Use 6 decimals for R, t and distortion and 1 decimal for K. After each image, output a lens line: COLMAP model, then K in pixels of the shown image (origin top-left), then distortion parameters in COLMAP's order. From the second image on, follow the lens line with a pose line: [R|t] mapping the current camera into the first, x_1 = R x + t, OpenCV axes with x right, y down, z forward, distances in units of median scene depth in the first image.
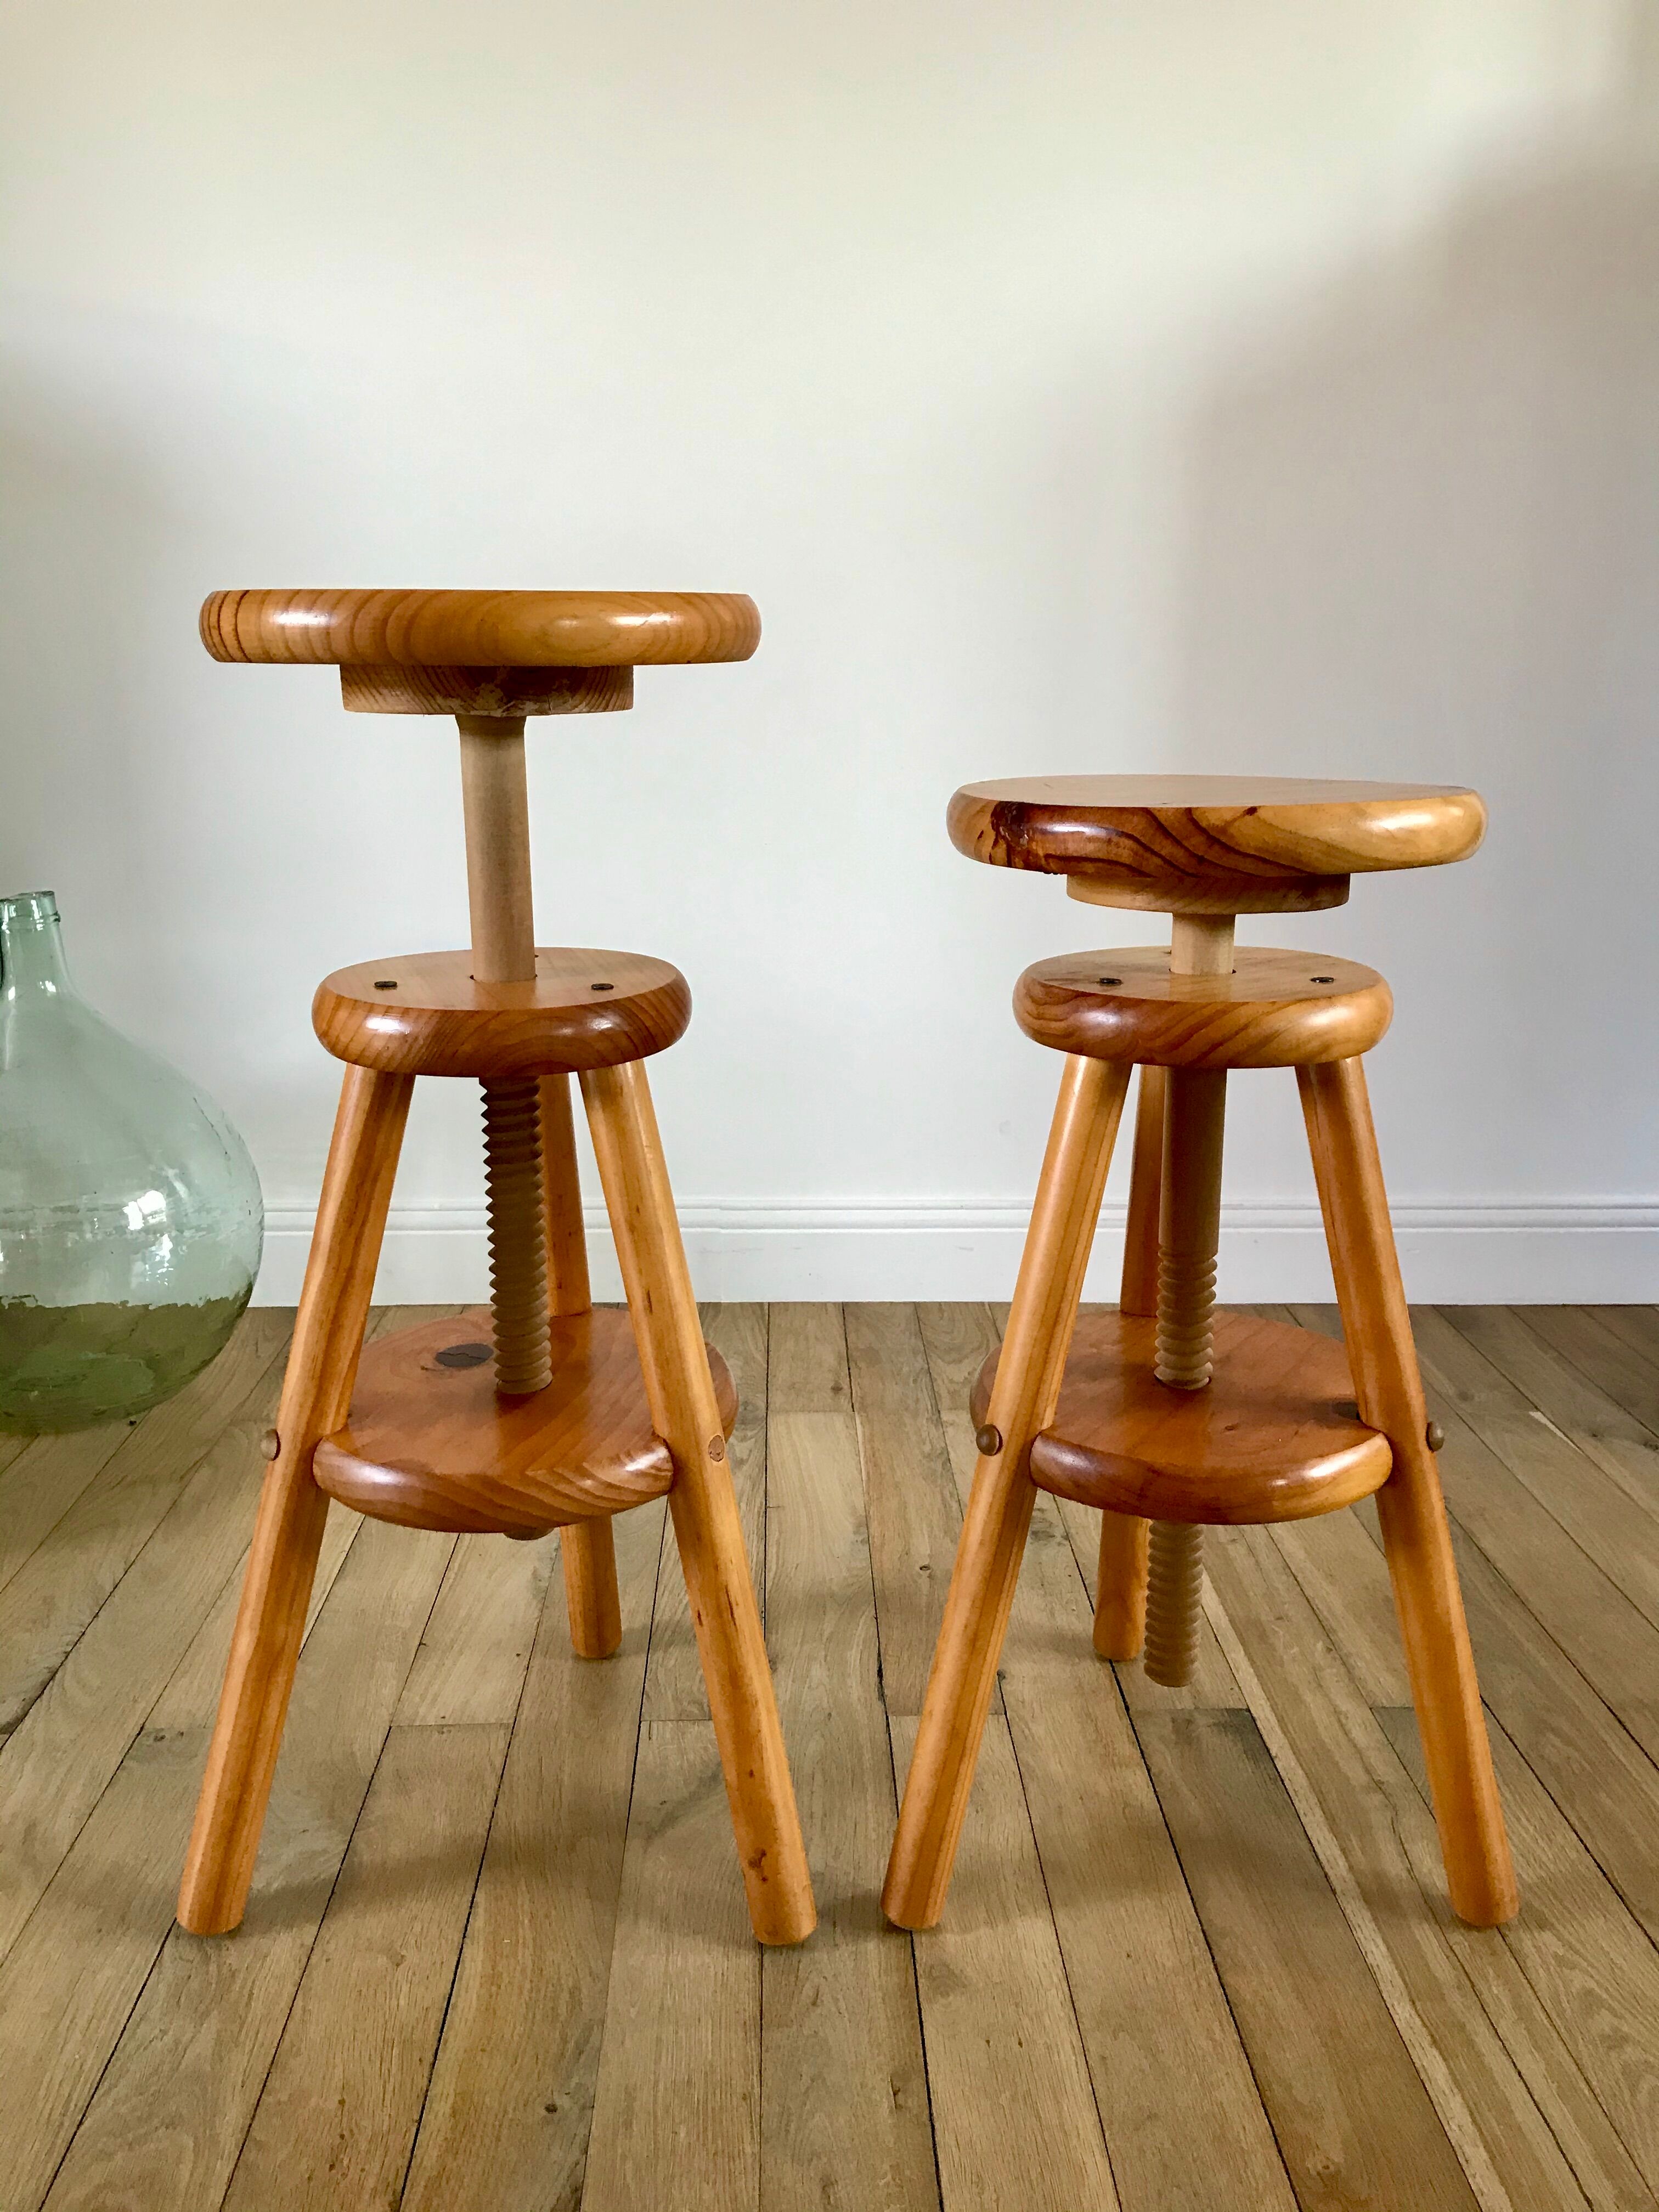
lens RADIAL K [[1823.1, 0, 832.1], [0, 1823.1, 1095.6], [0, 0, 1]] dist [0.028387, -0.010039]
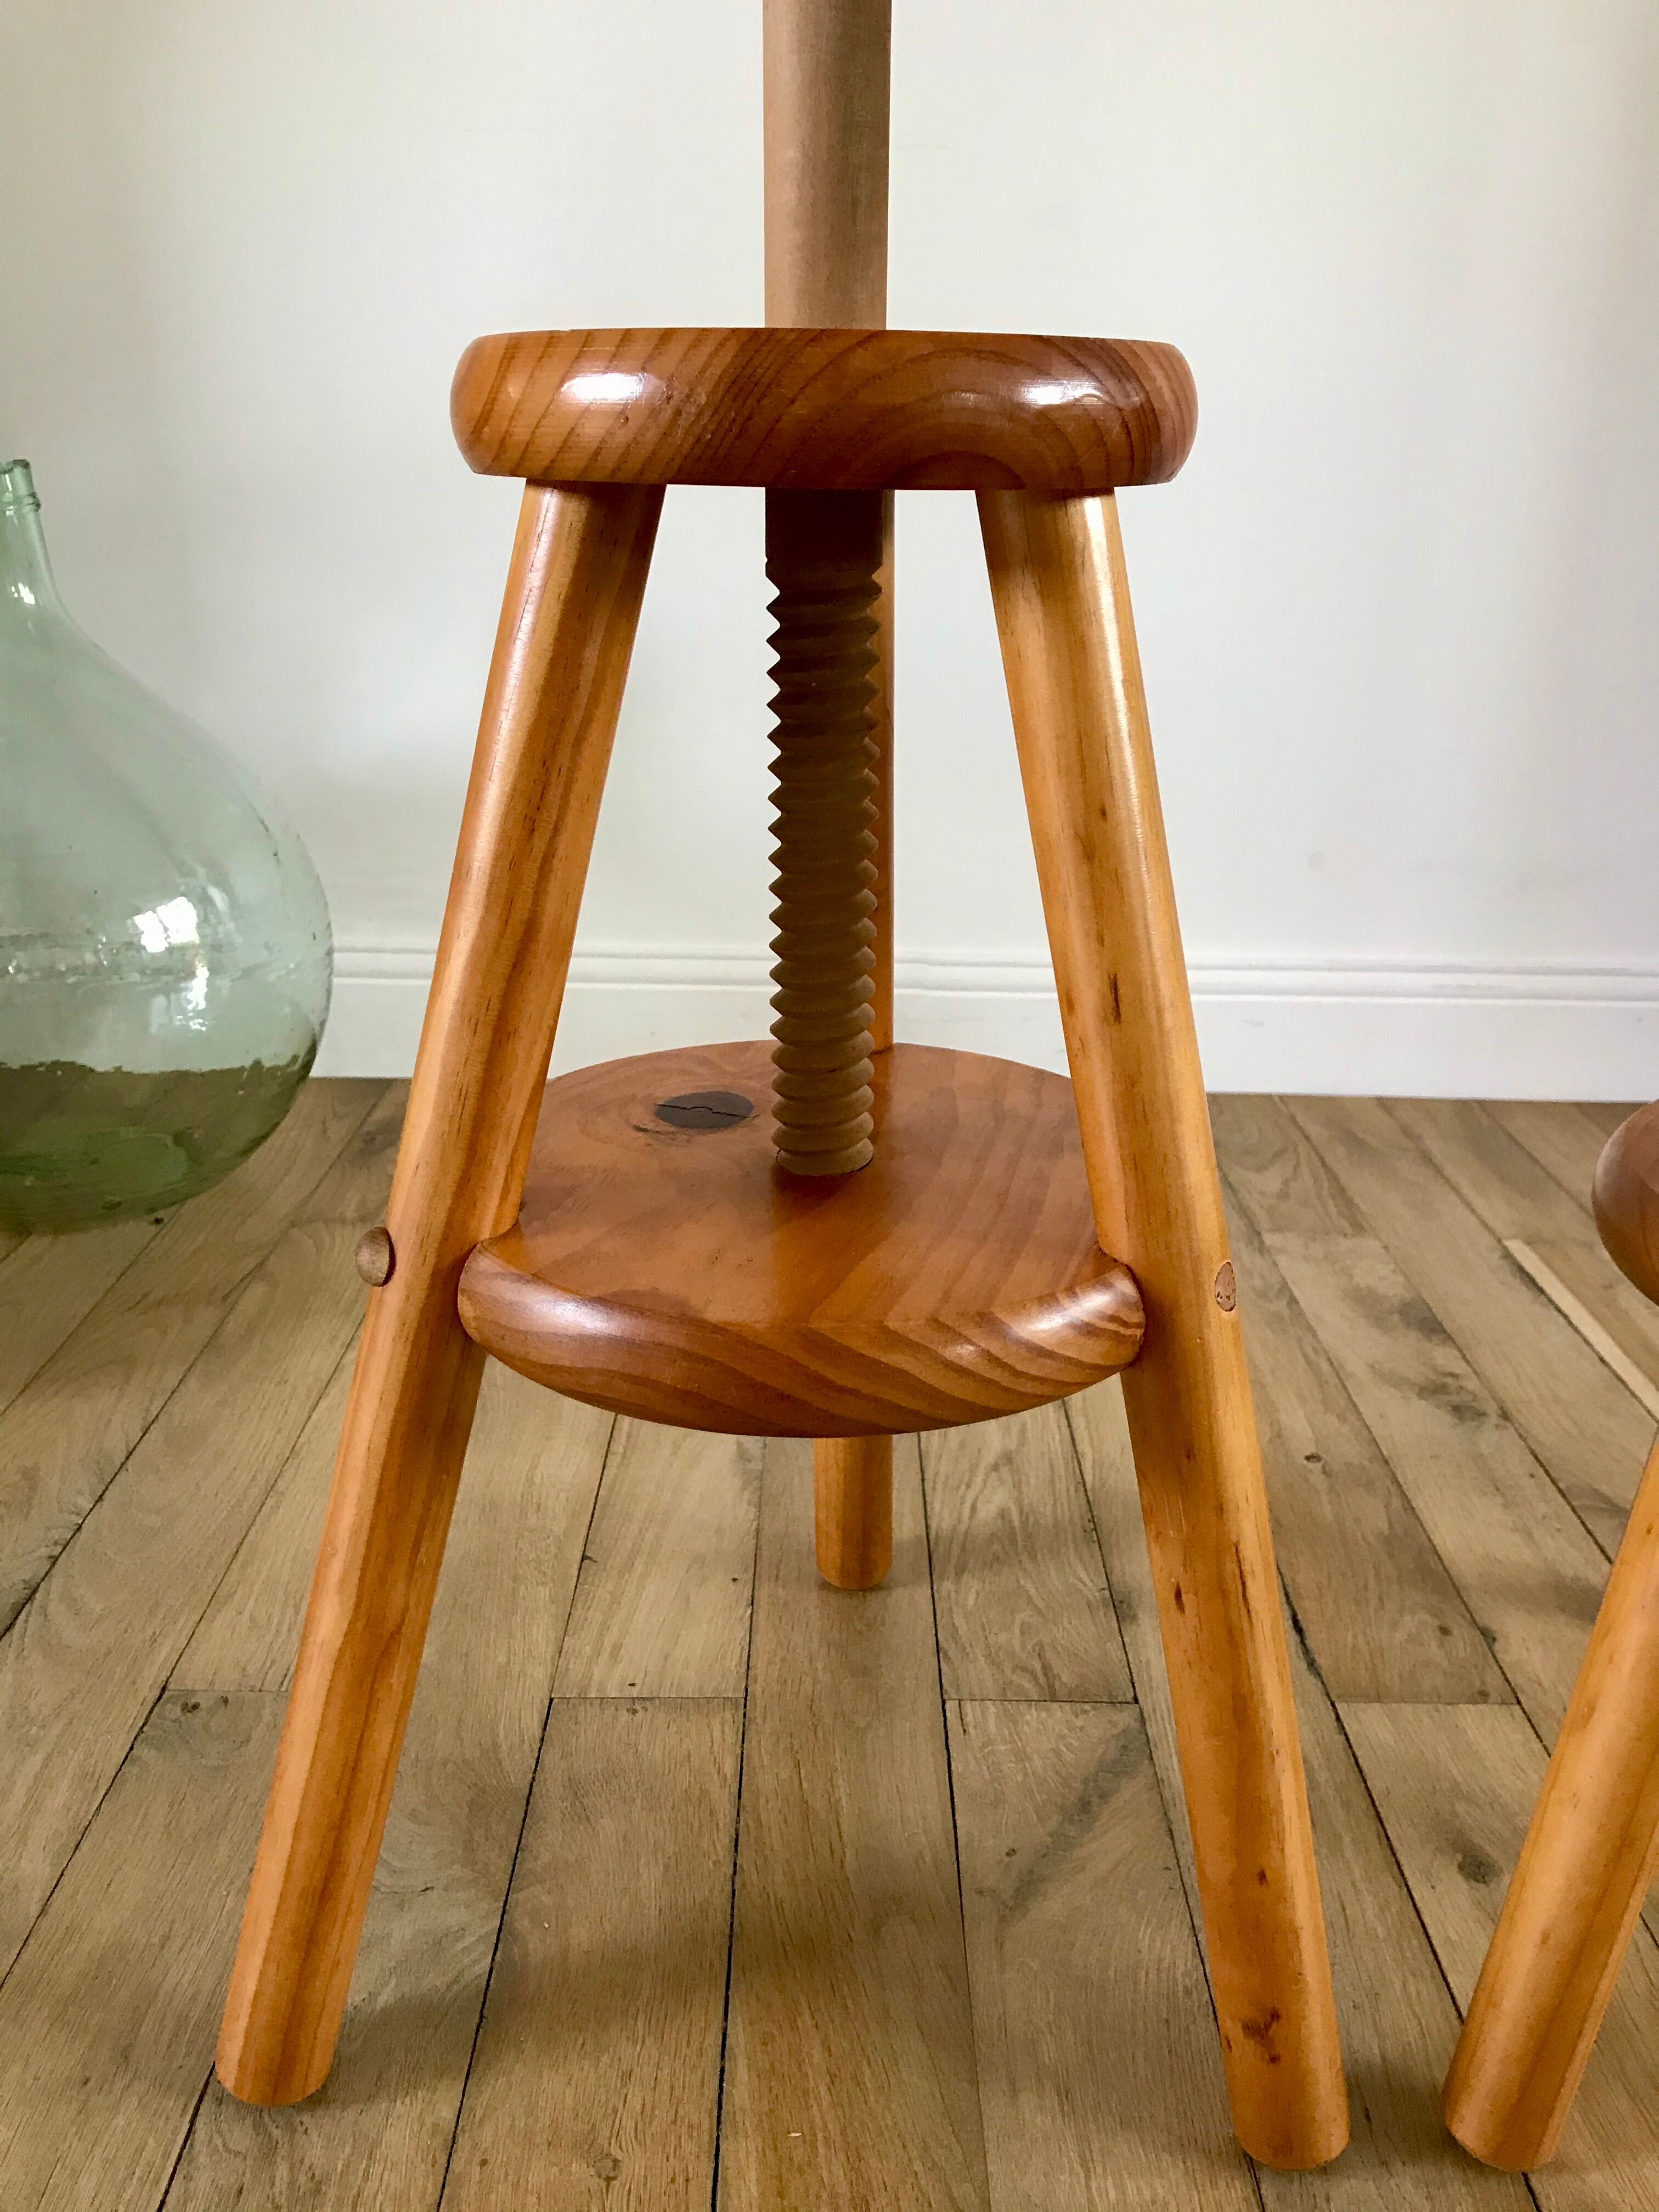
lens RADIAL K [[1832.6, 0, 835.9], [0, 1832.6, 1101.1], [0, 0, 1]] dist [0.017188, 0.000513]
pose [[0.999508, 0.020982, -0.023328, -0.141749], [-0.018590, 0.994970, 0.098433, 0.079924], [0.025276, -0.097951, 0.994870, 0.418890]]
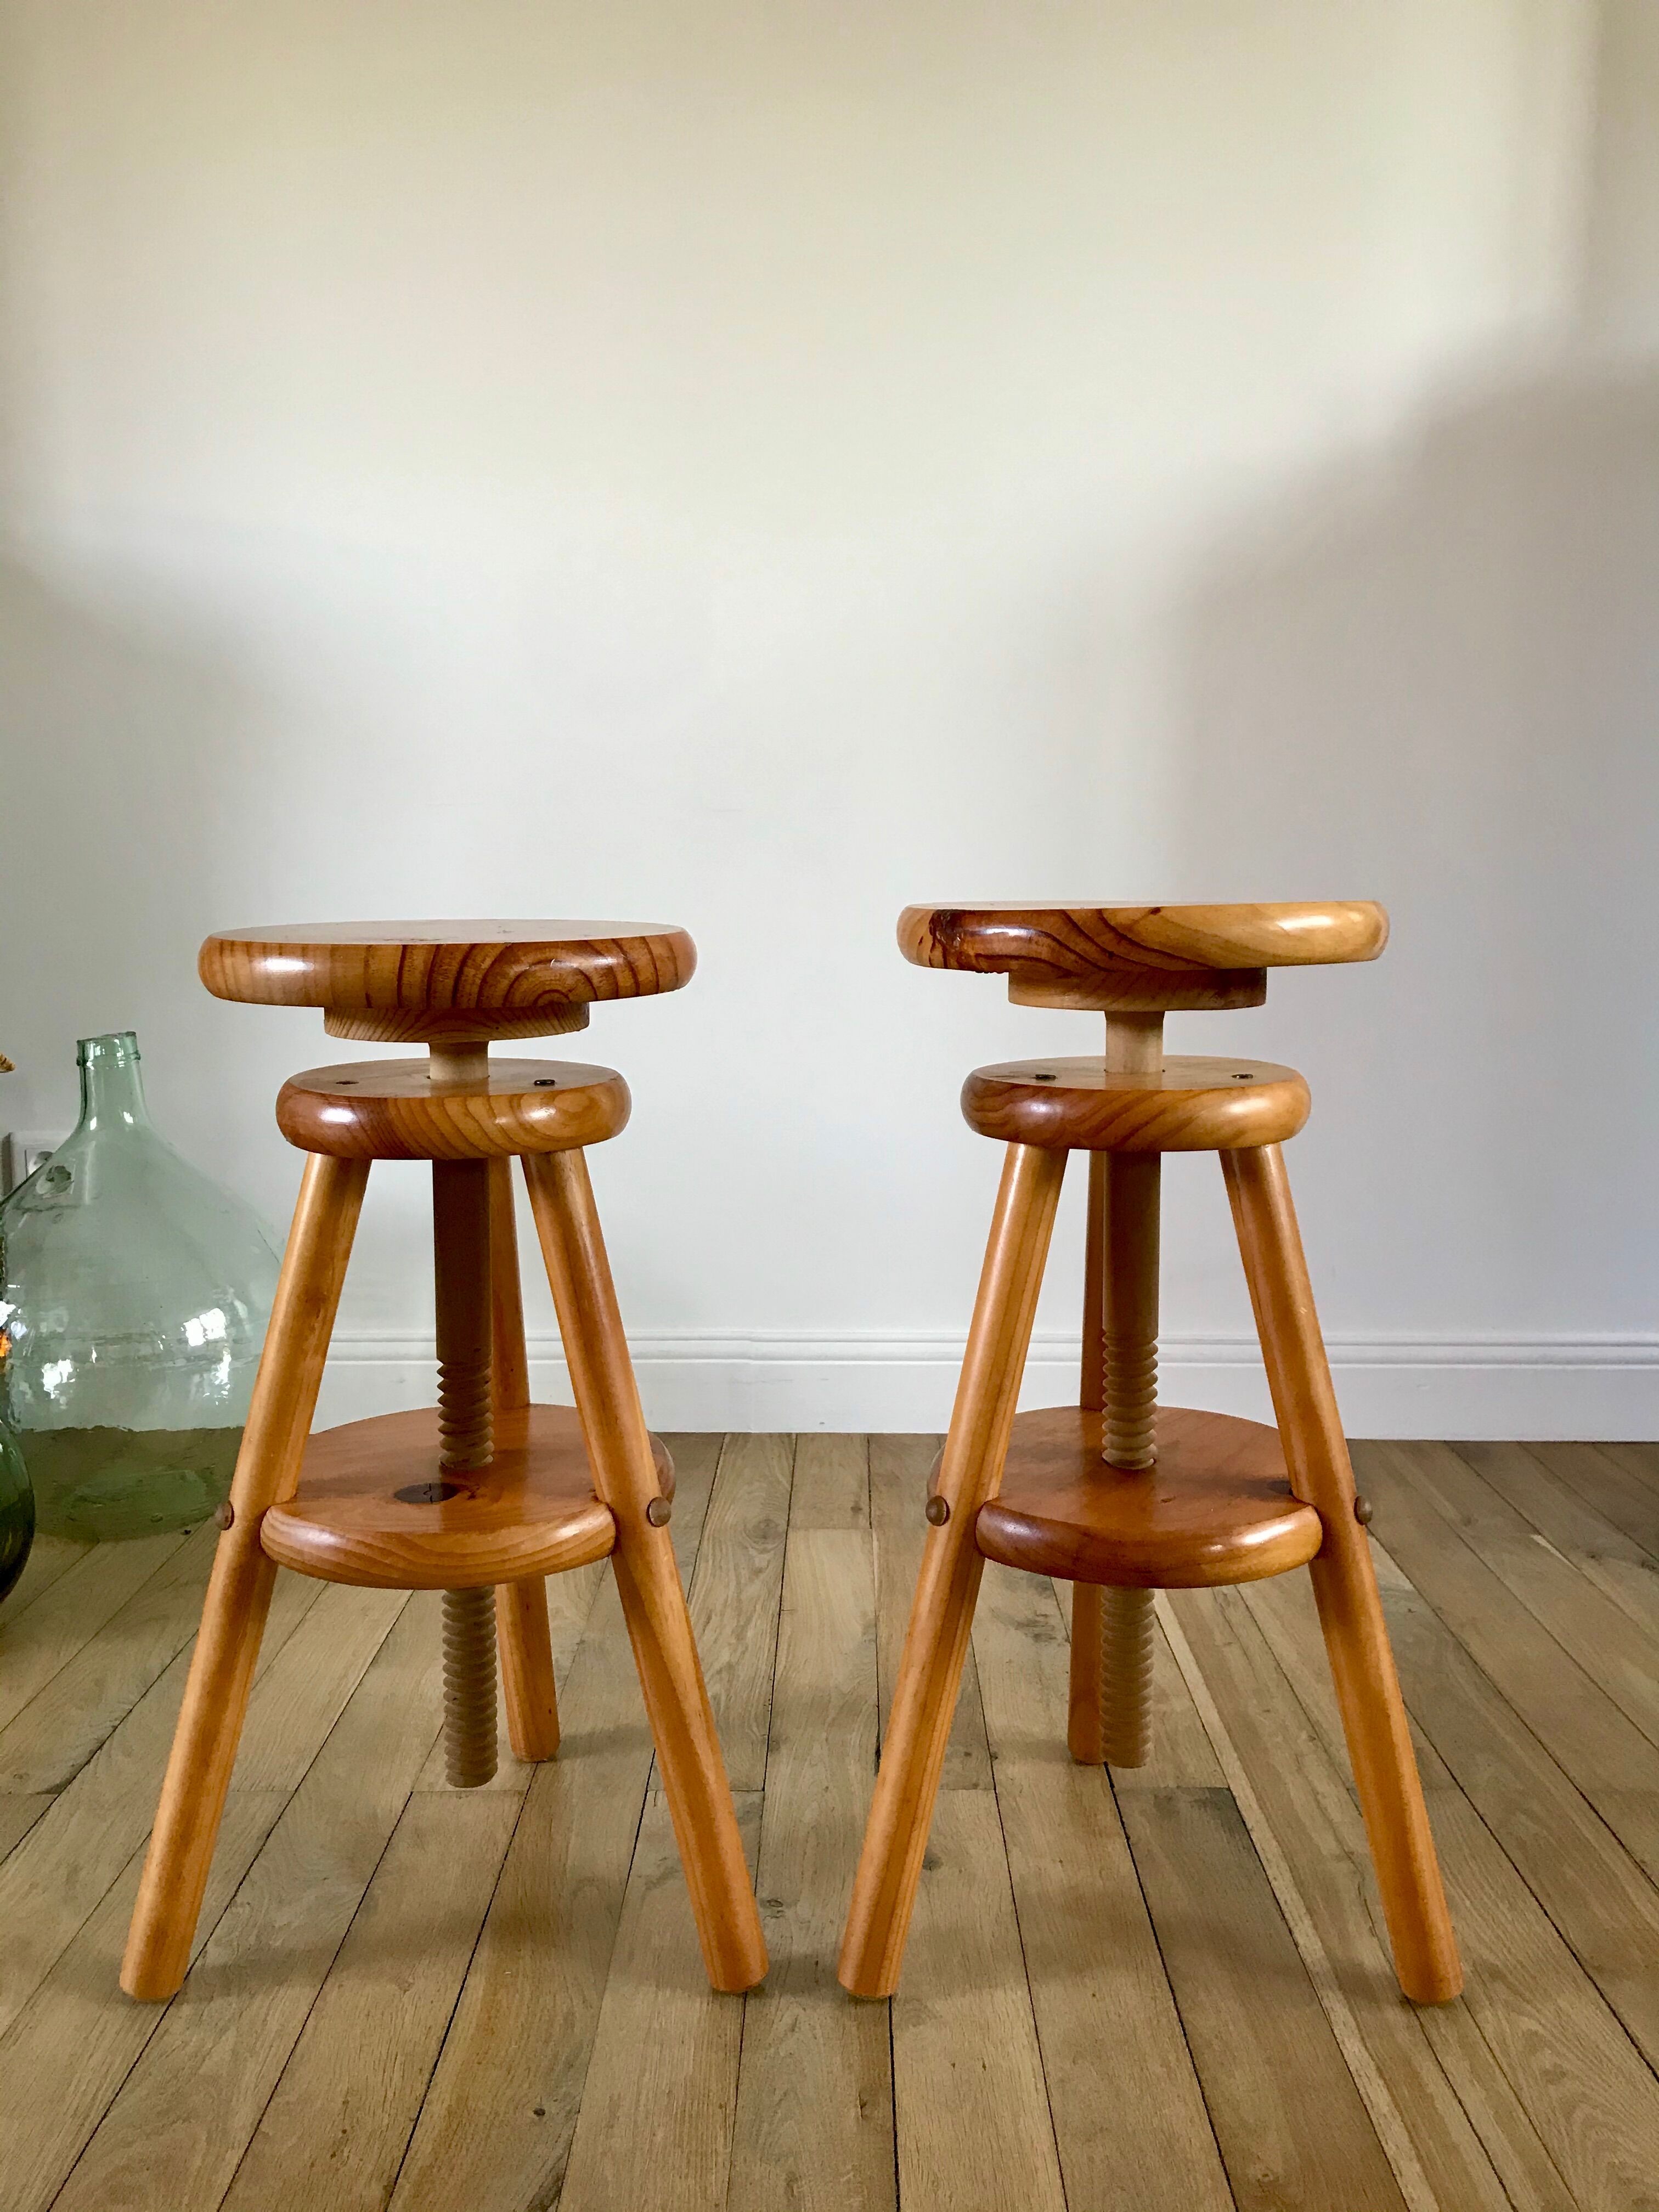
lens RADIAL K [[1827.7, 0, 837.7], [0, 1827.7, 1097.7], [0, 0, 1]] dist [0.020710, -0.001354]
pose [[0.999316, -0.000949, -0.036980, 0.048130], [-0.003038, 0.994190, -0.107598, 0.062880], [0.036867, 0.107637, 0.993506, -0.095181]]
